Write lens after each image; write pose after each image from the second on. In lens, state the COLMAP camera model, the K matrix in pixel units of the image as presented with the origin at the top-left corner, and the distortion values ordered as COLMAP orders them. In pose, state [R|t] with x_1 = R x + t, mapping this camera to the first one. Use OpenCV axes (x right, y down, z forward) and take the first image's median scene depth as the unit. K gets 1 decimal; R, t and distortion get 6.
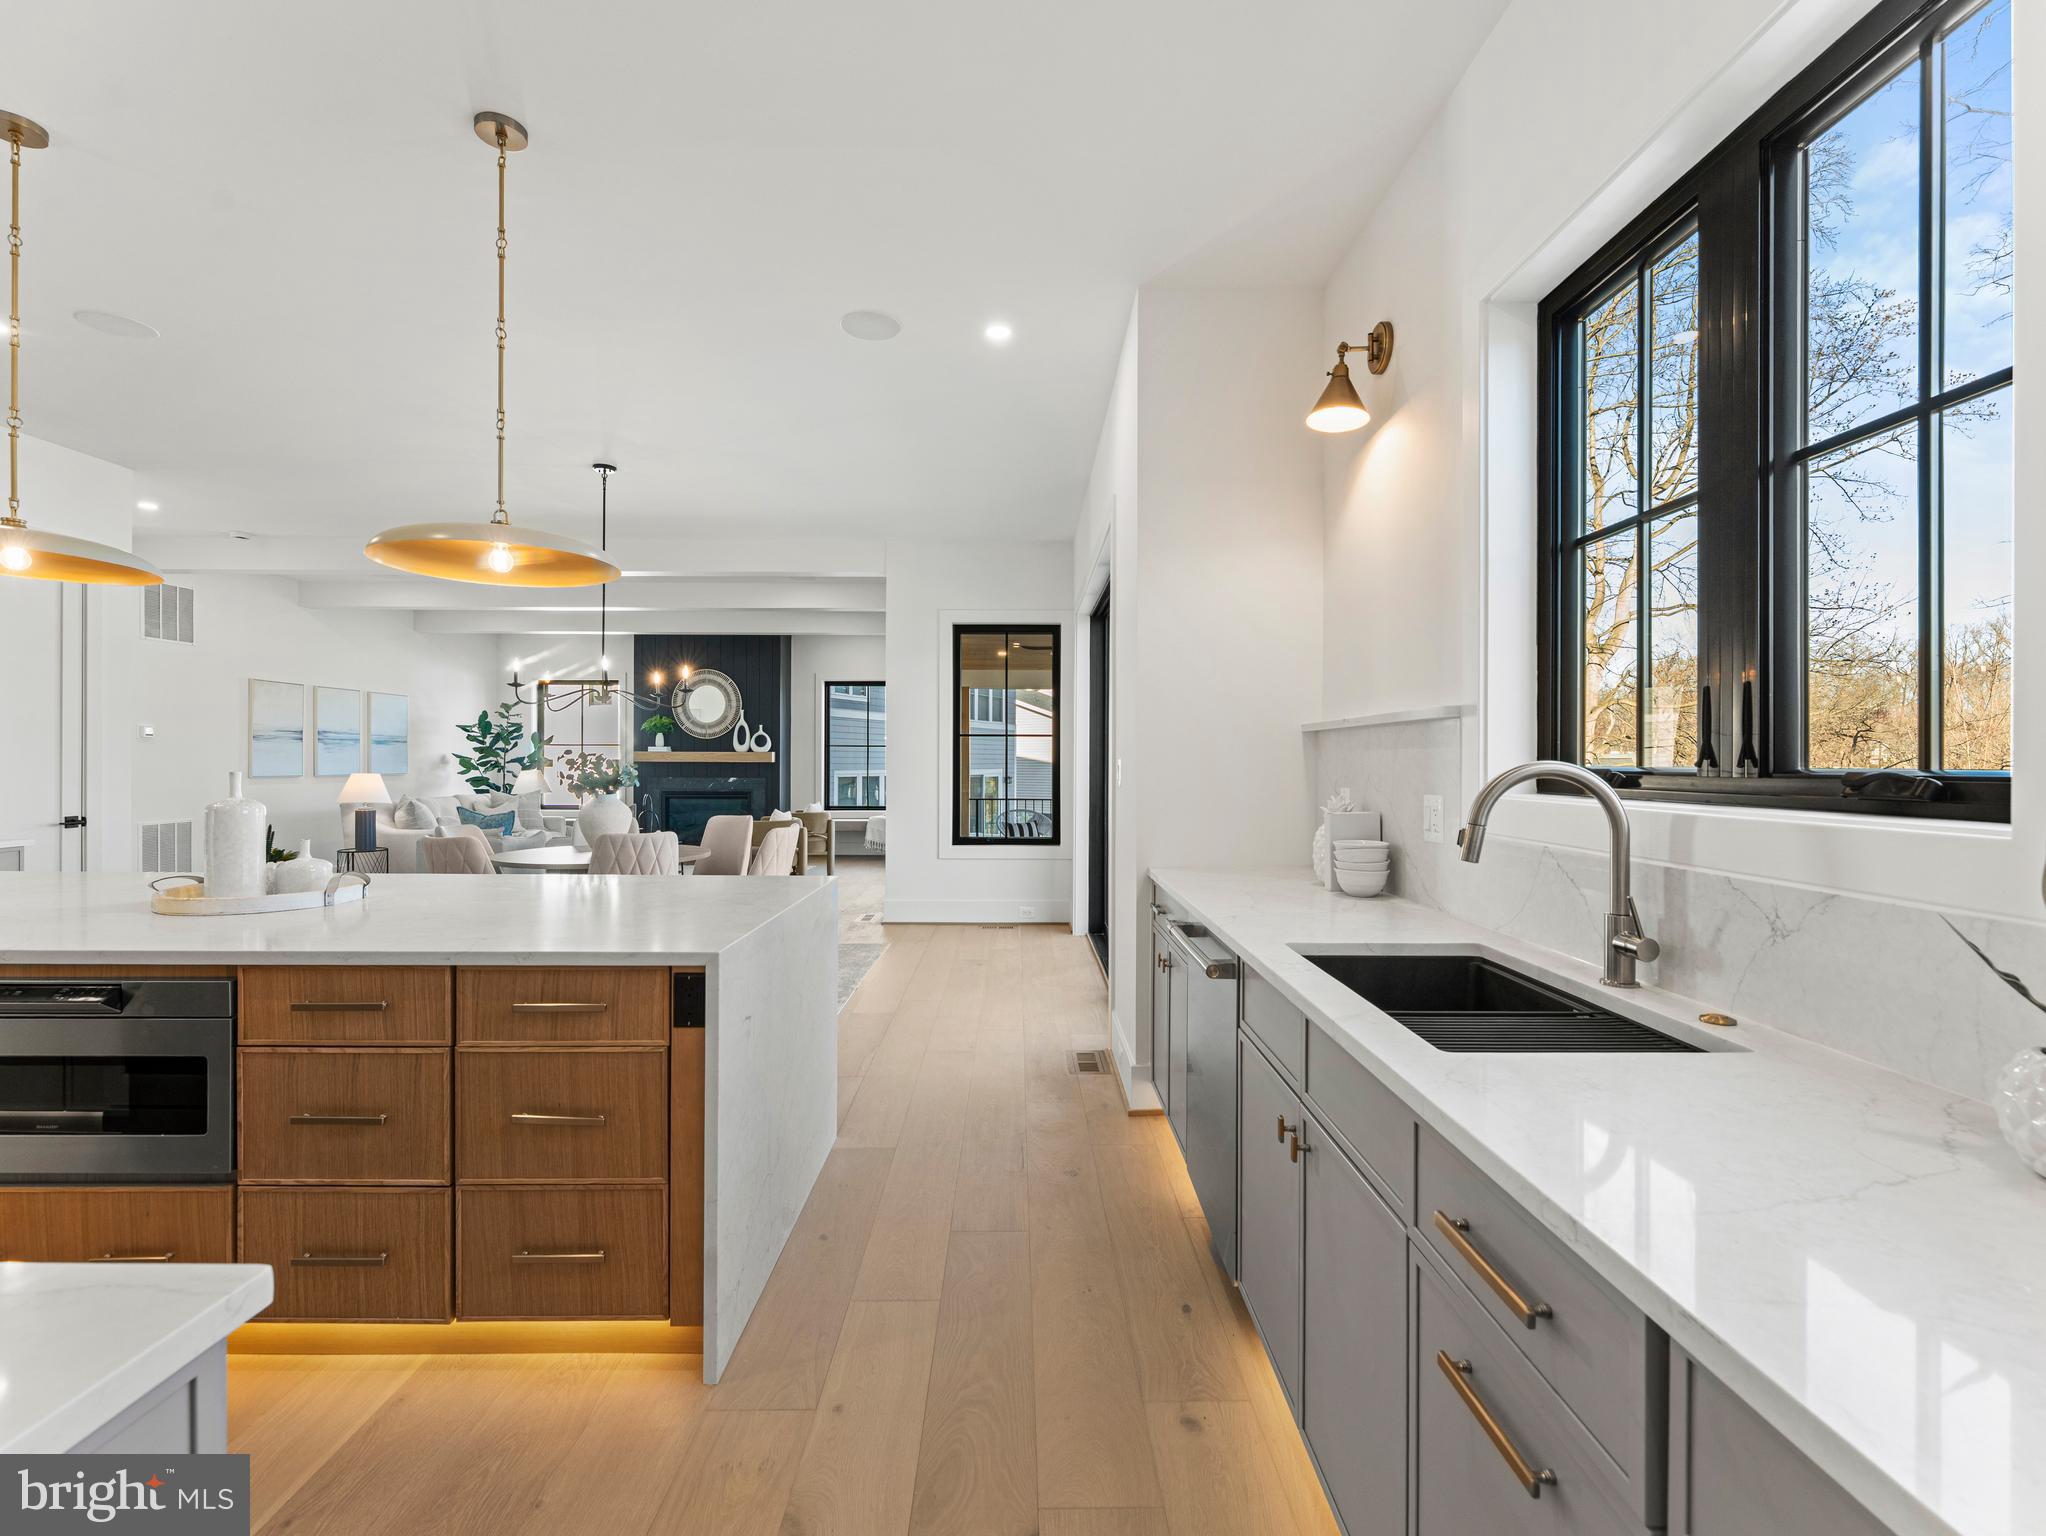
lens RADIAL K [[922.7, 0, 1023.5], [0, 922.7, 764.1], [0, 0, 1]] dist [0.000874, -0.000195]
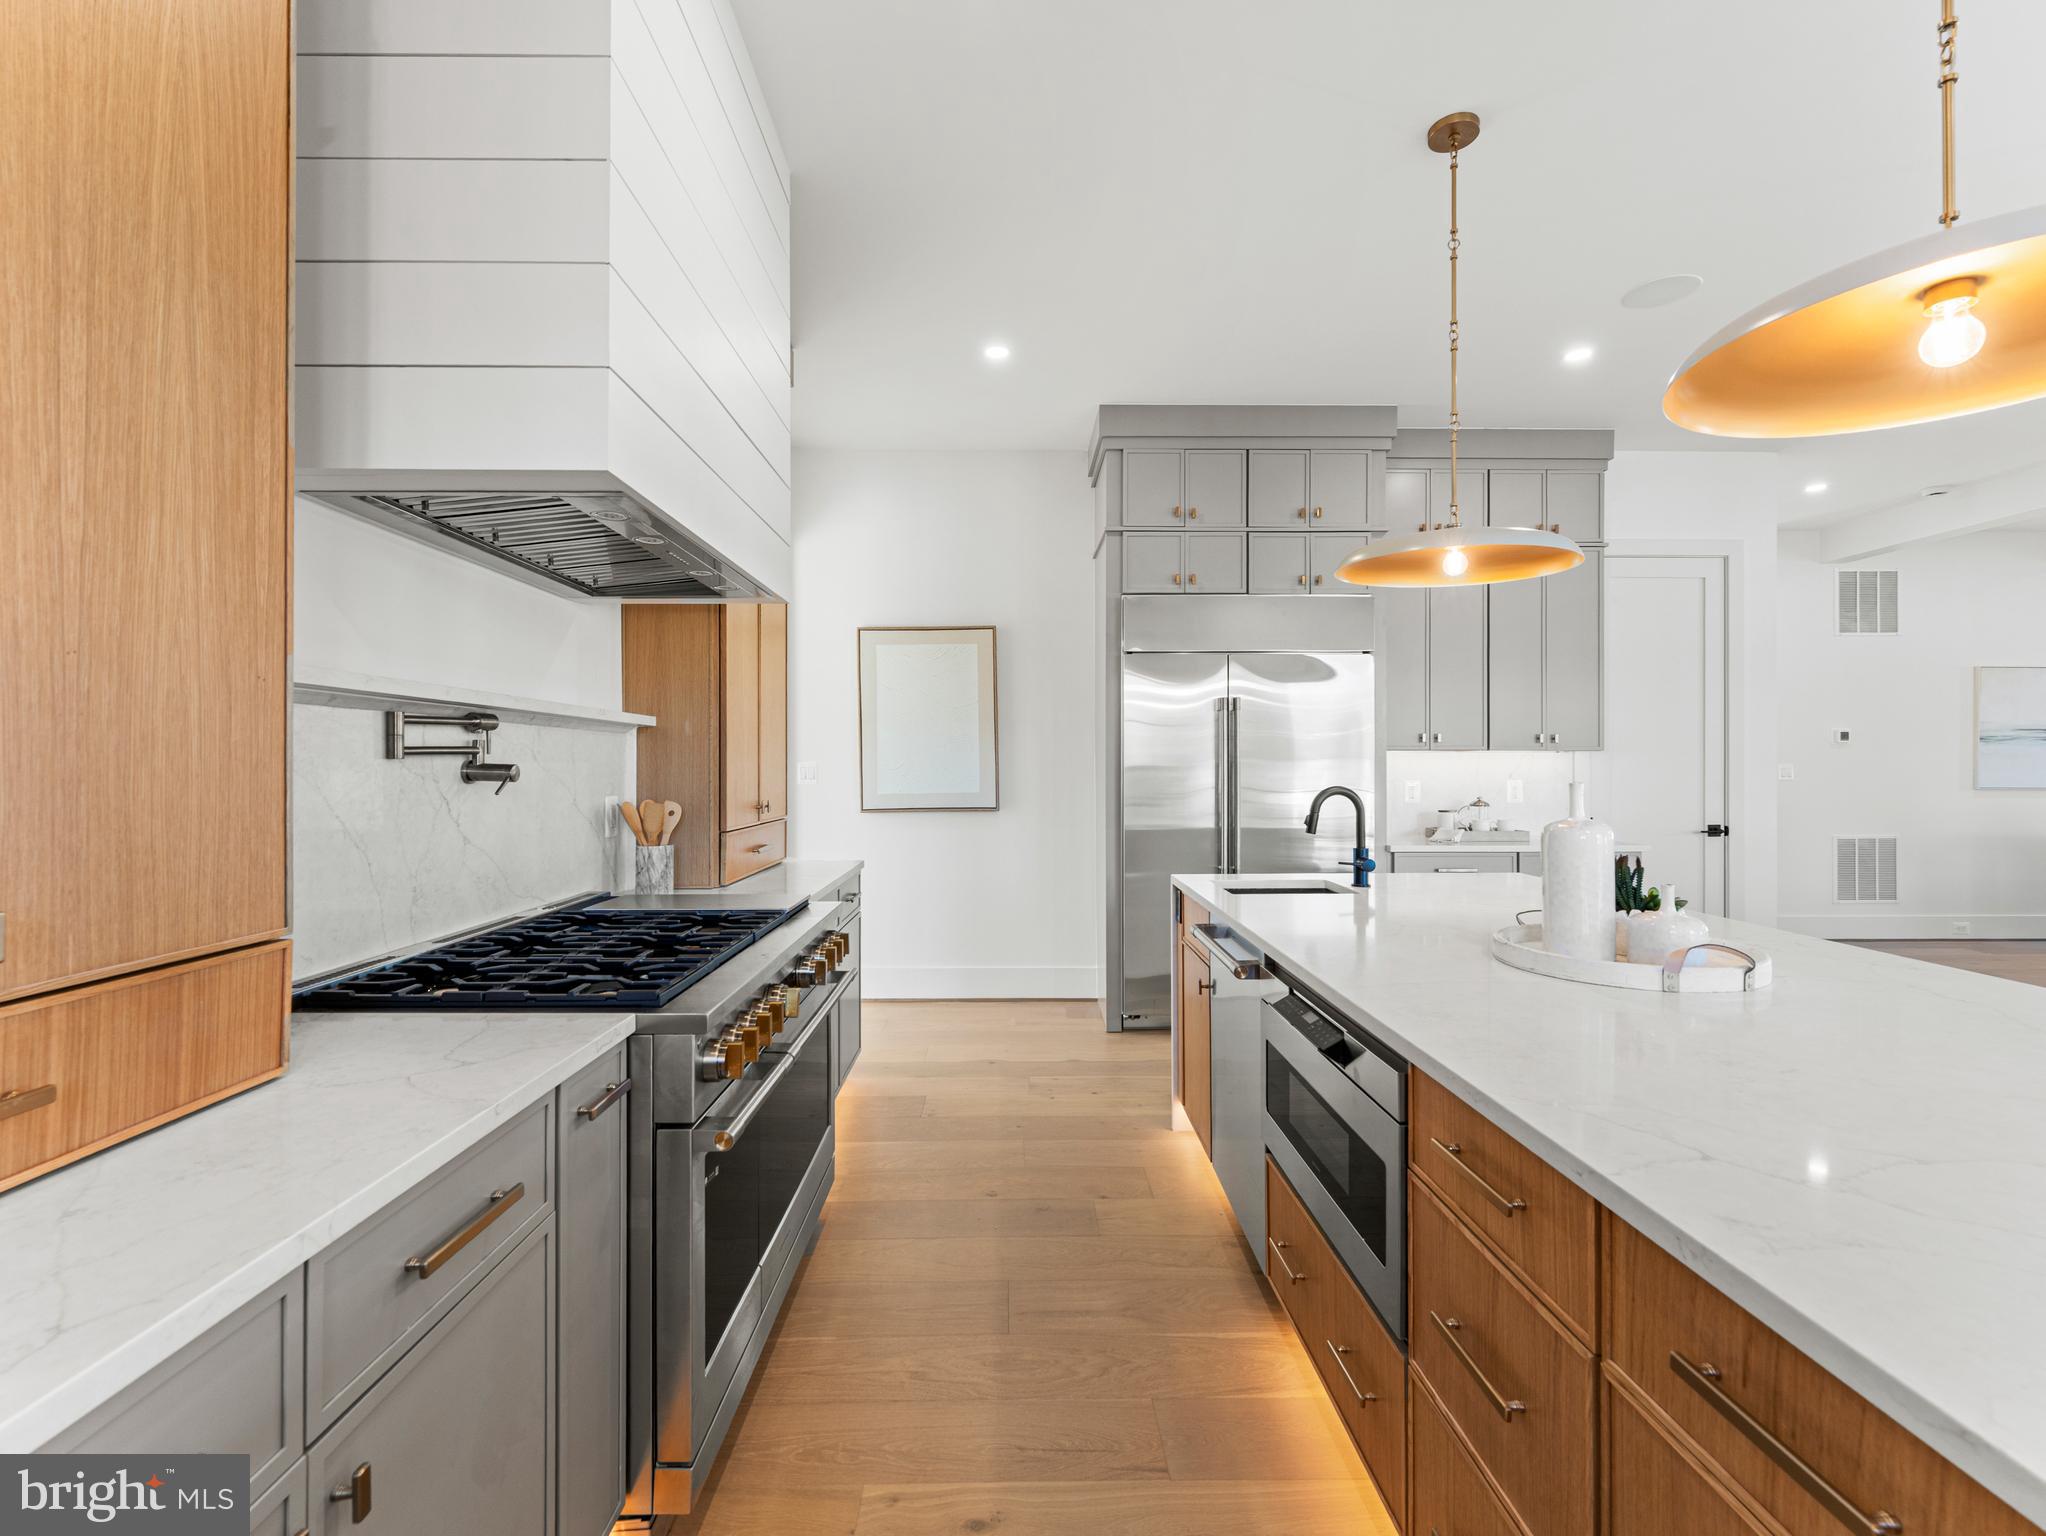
lens RADIAL K [[930.0, 0, 1021.7], [0, 930.0, 759.7], [0, 0, 1]] dist [0.000457, 0.000374]
pose [[0.007553, -0.008296, -0.999937, -0.032267], [-0.004083, 0.999957, -0.008327, -0.000811], [0.999963, 0.004146, 0.007519, 0.171639]]
